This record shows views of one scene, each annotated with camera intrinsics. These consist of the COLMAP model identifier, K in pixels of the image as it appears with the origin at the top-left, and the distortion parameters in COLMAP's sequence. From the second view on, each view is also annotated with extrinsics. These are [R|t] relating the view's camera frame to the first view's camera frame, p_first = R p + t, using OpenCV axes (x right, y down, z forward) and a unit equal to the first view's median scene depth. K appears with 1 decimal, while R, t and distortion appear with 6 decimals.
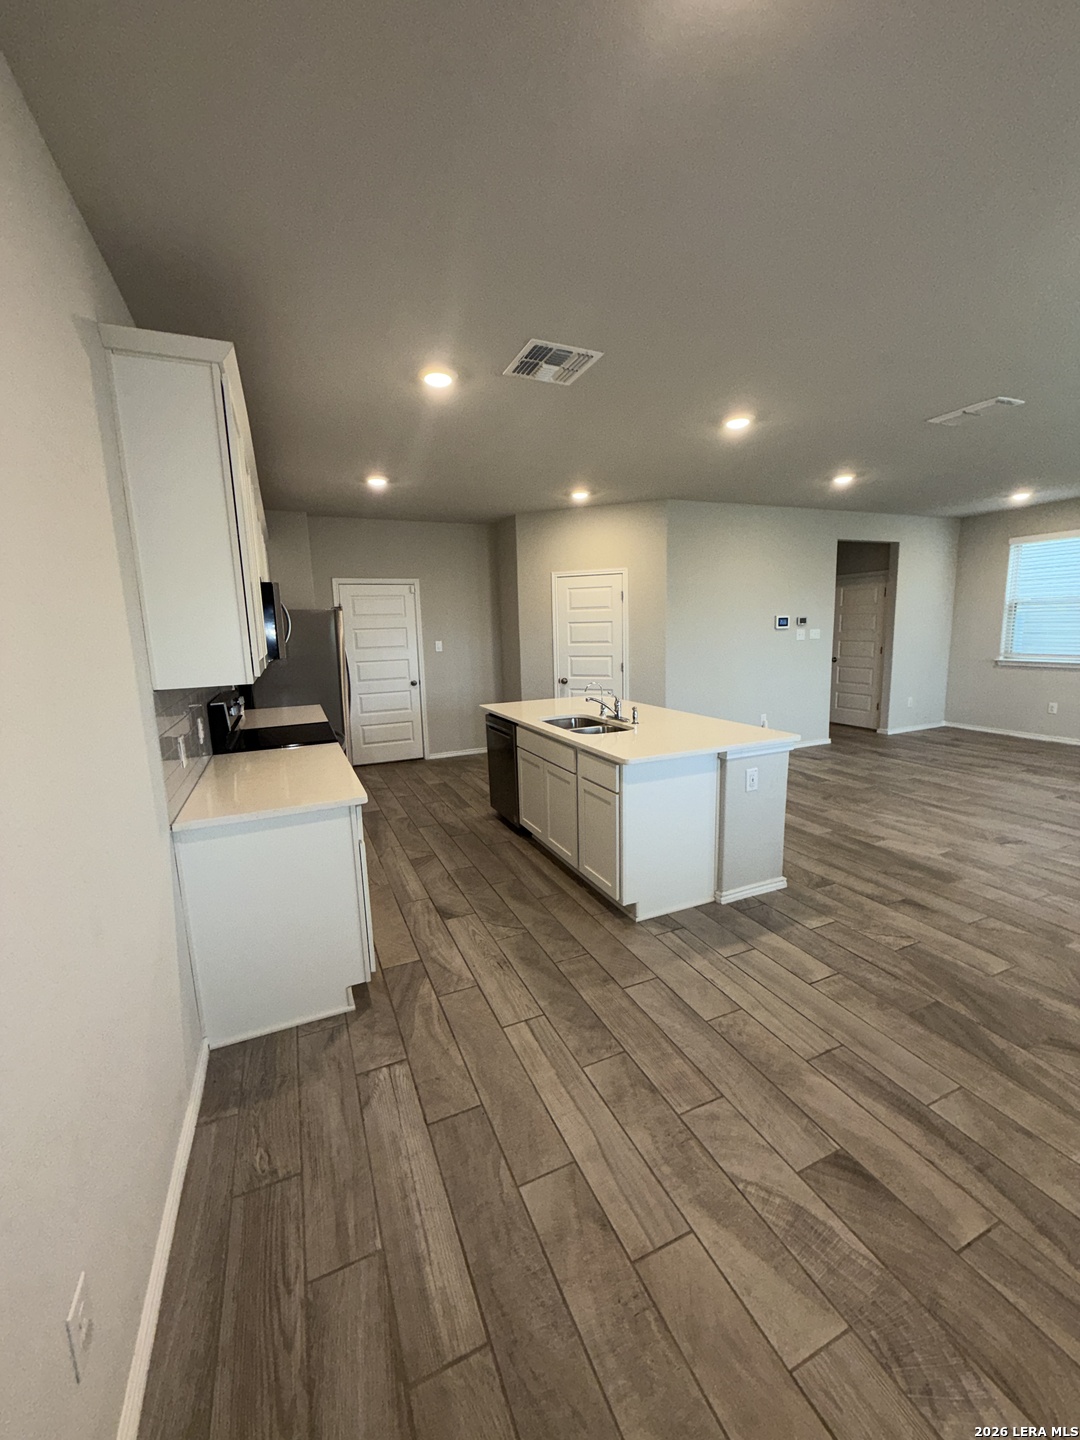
lens RADIAL K [[573.1, 0, 540.0], [0, 573.1, 720.0], [0, 0, 1]] dist [0.000943, 0.000058]
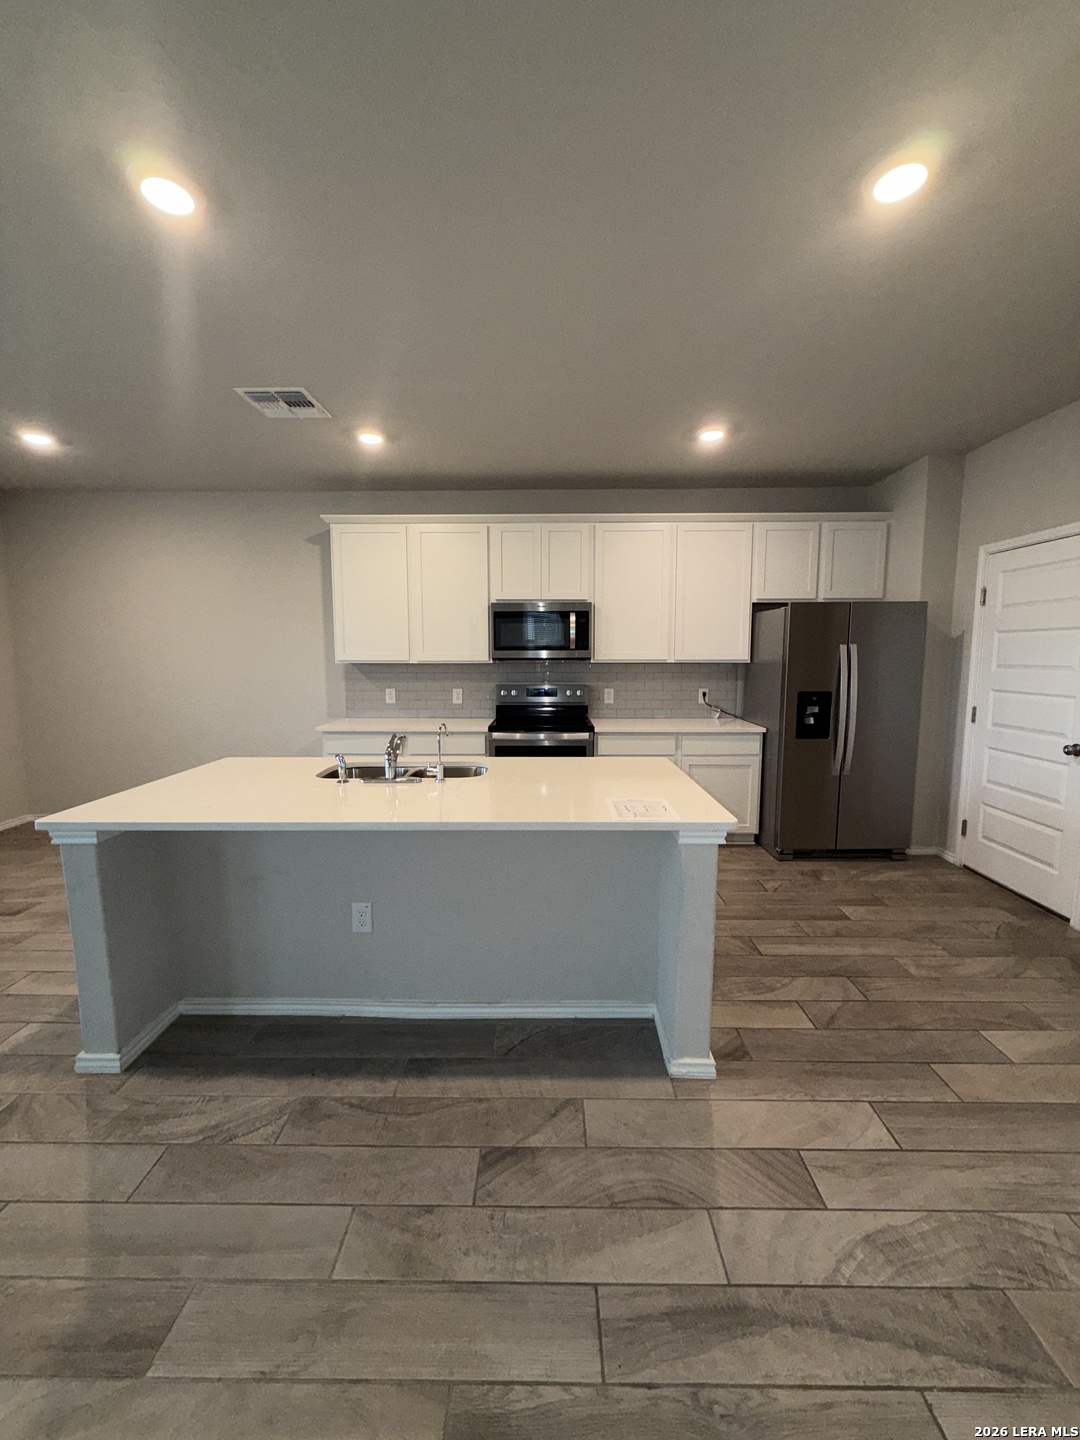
lens RADIAL K [[573.1, 0, 540.0], [0, 573.1, 720.0], [0, 0, 1]] dist [0.000943, 0.000058]
pose [[-0.416517, 0.133297, -0.899303, 0.747715], [-0.128671, 0.970592, 0.203458, -0.262124], [0.899976, 0.200458, -0.387116, 1.662181]]
